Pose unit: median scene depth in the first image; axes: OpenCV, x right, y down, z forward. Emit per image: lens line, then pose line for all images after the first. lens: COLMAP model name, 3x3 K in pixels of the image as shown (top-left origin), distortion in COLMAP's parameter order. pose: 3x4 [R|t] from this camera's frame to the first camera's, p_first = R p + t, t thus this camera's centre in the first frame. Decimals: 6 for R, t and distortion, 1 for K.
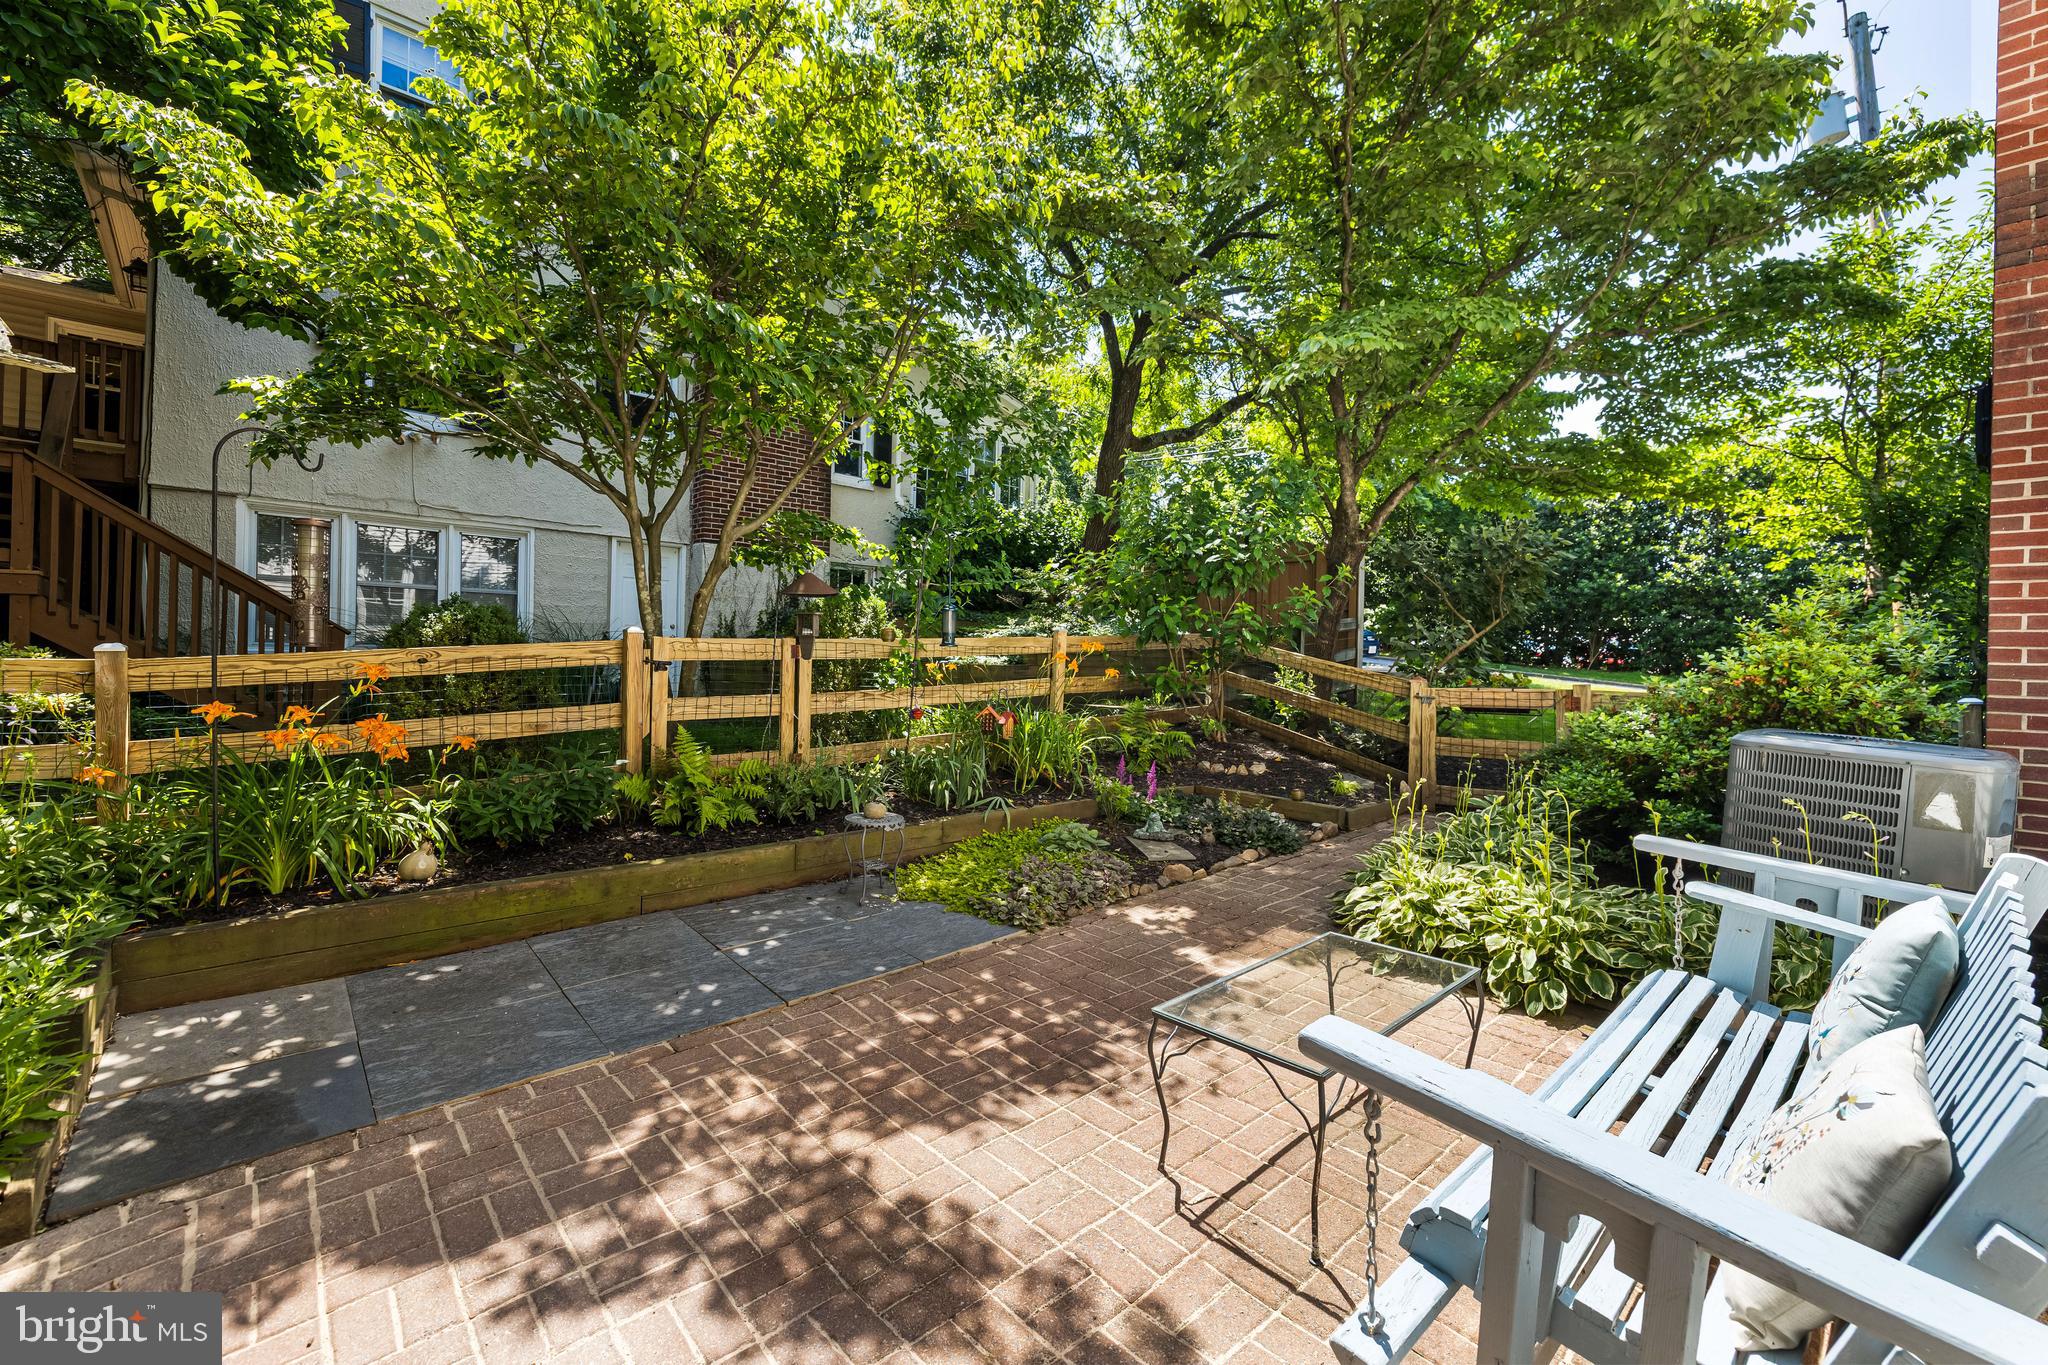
lens RADIAL K [[835.5, 0, 1022.8], [0, 835.5, 656.0], [0, 0, 1]] dist [-0.000470, -0.000015]
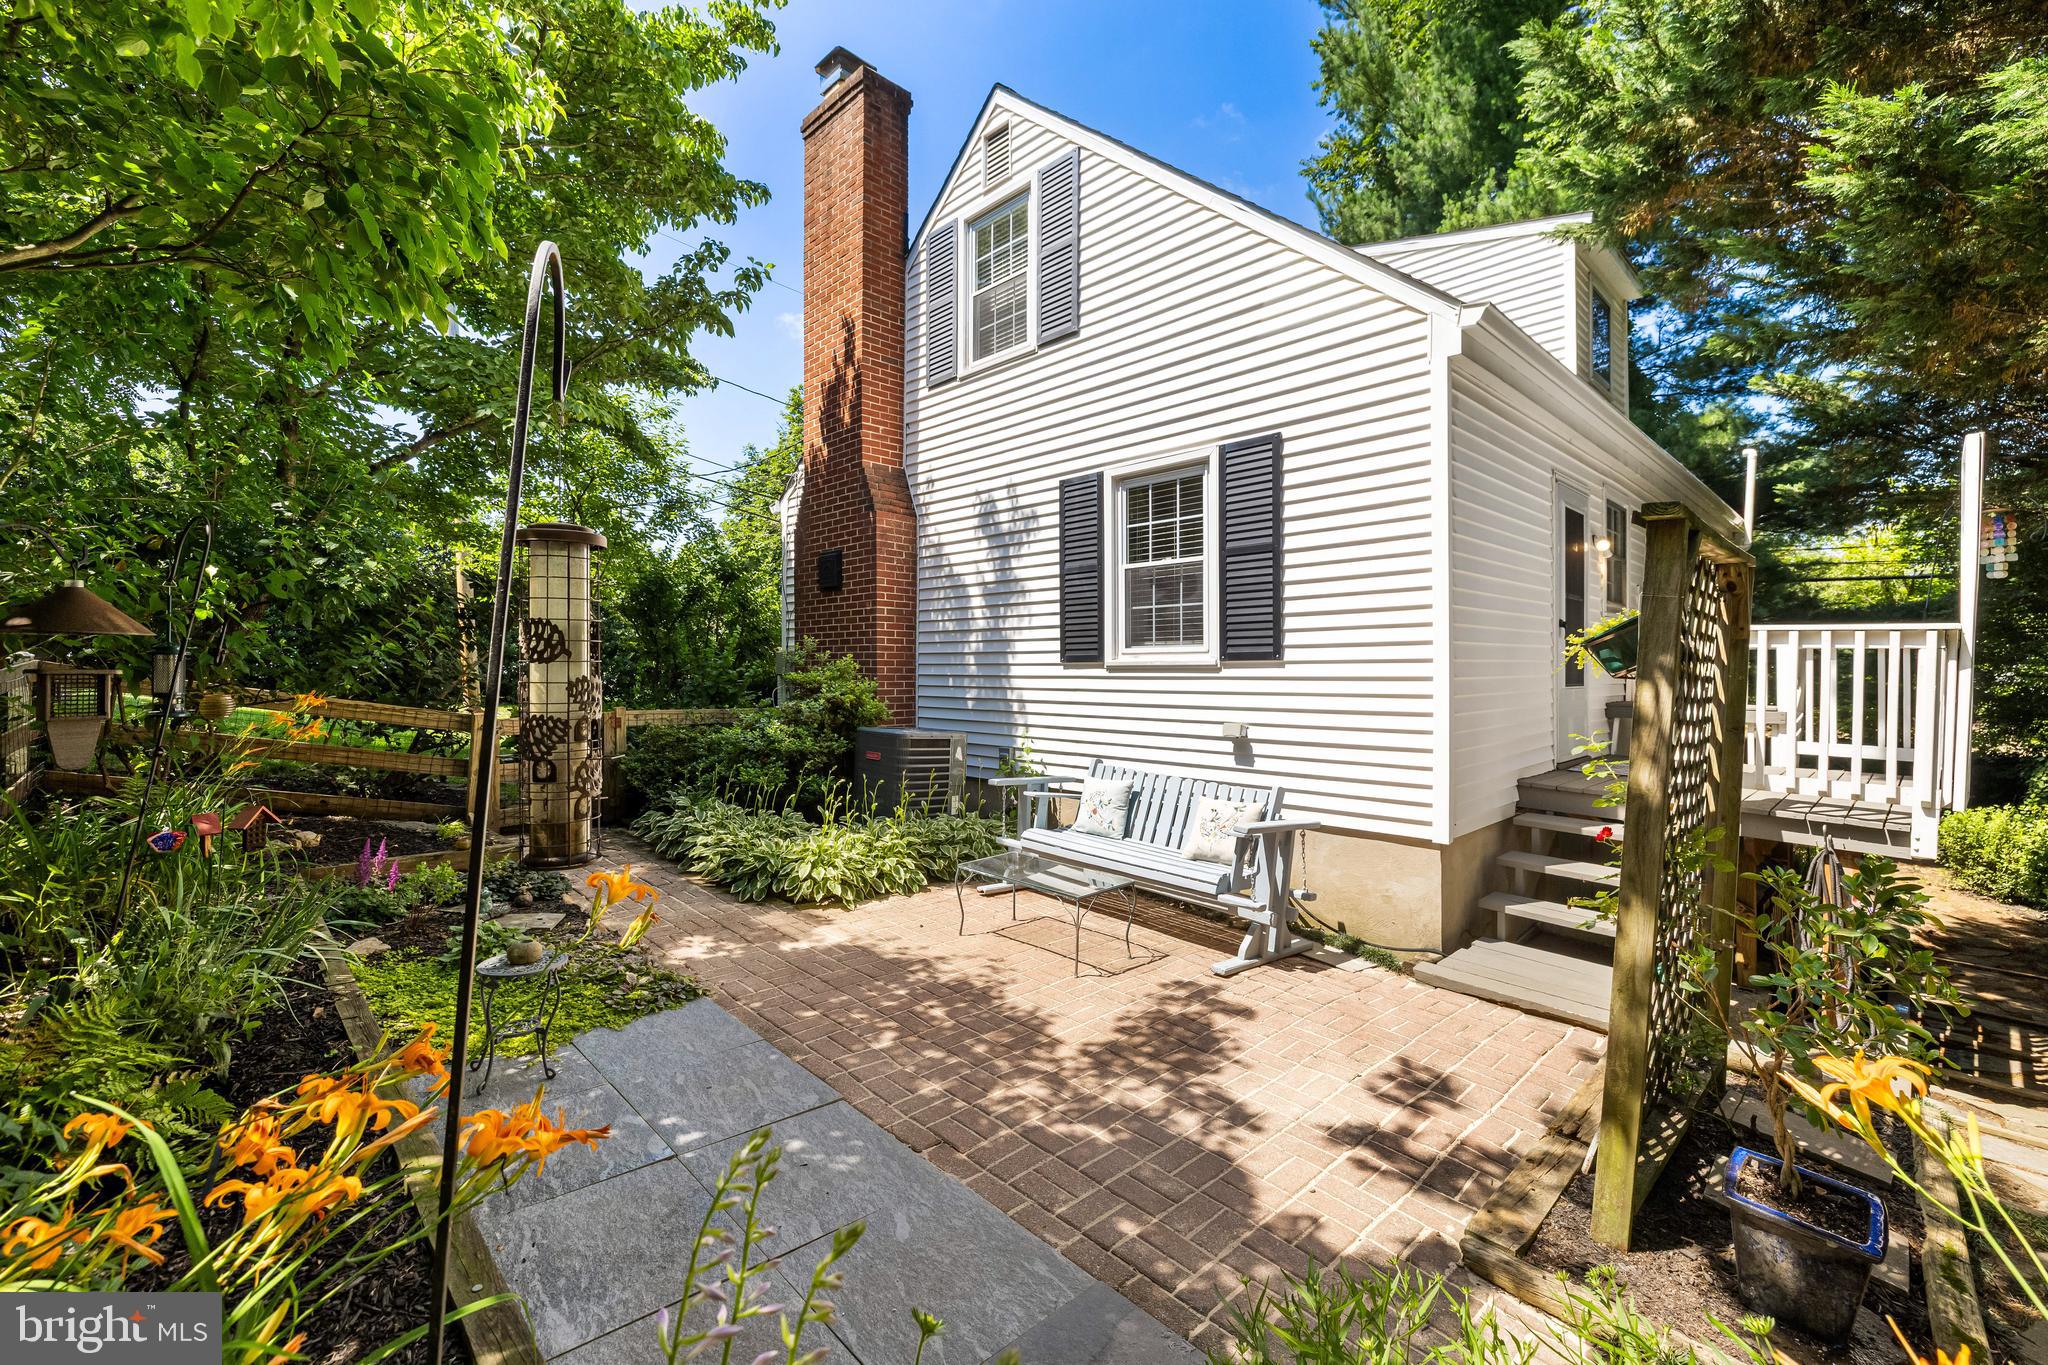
lens RADIAL K [[859.4, 0, 989.5], [0, 859.4, 678.7], [0, 0, 1]] dist [-0.000133, 0.000179]
pose [[-0.006921, -0.032275, 0.999455, -1.510600], [-0.005459, 0.999465, 0.032238, -0.125636], [-0.999961, -0.005233, -0.007093, 1.001036]]
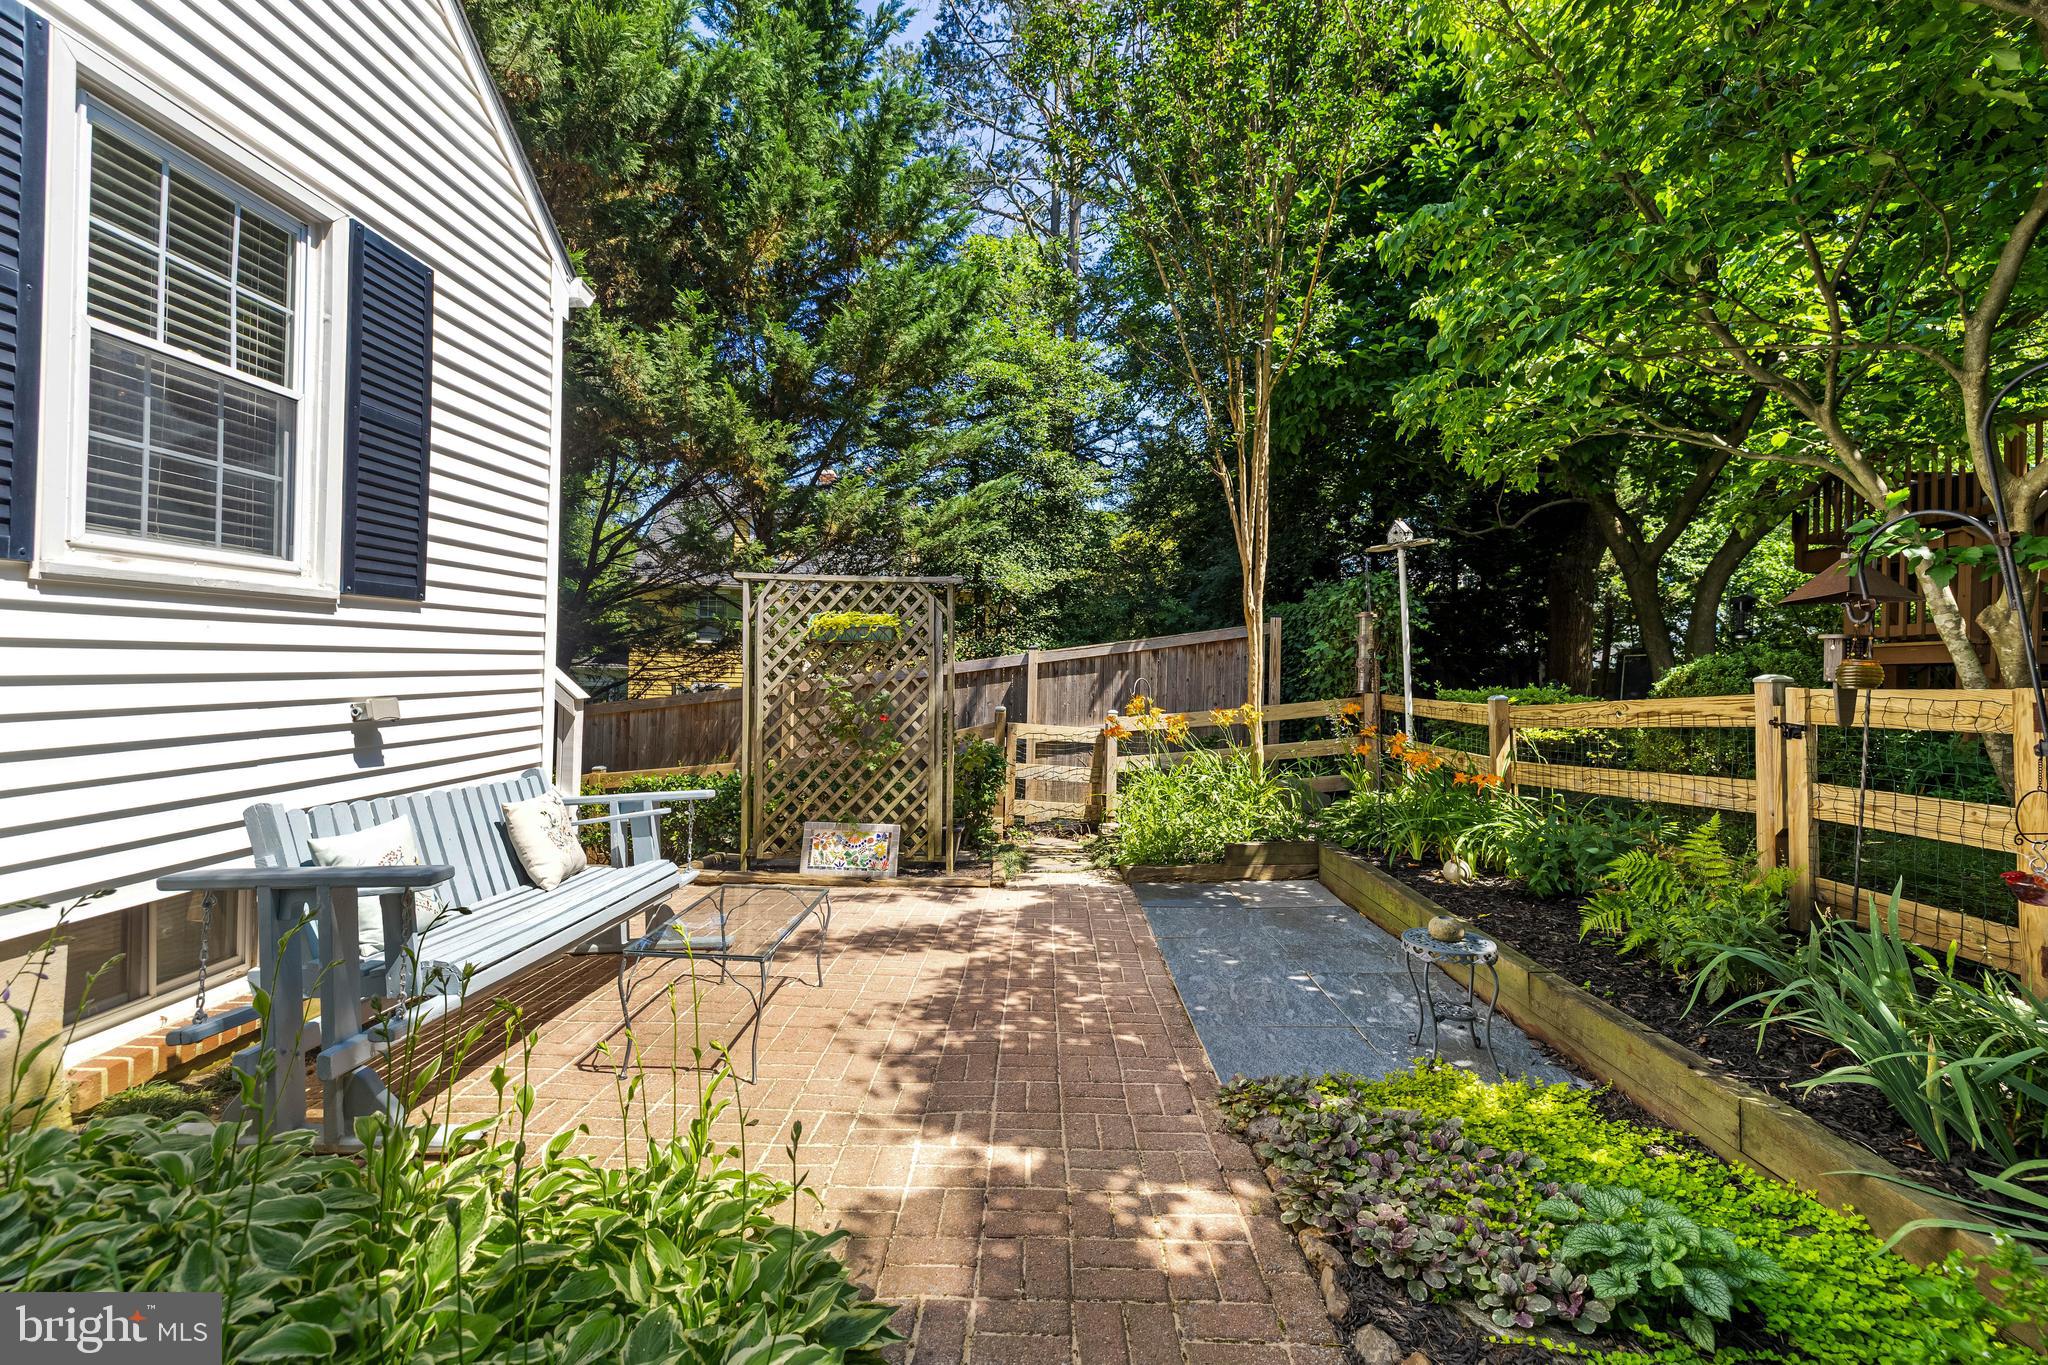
lens RADIAL K [[874.6, 0, 1028.0], [0, 874.6, 669.6], [0, 0, 1]] dist [0.000502, 0.000185]
pose [[-0.677394, -0.037733, -0.734652, 0.983923], [-0.037824, 0.999149, -0.016442, -0.005912], [0.734647, 0.016650, -0.678245, 2.032405]]
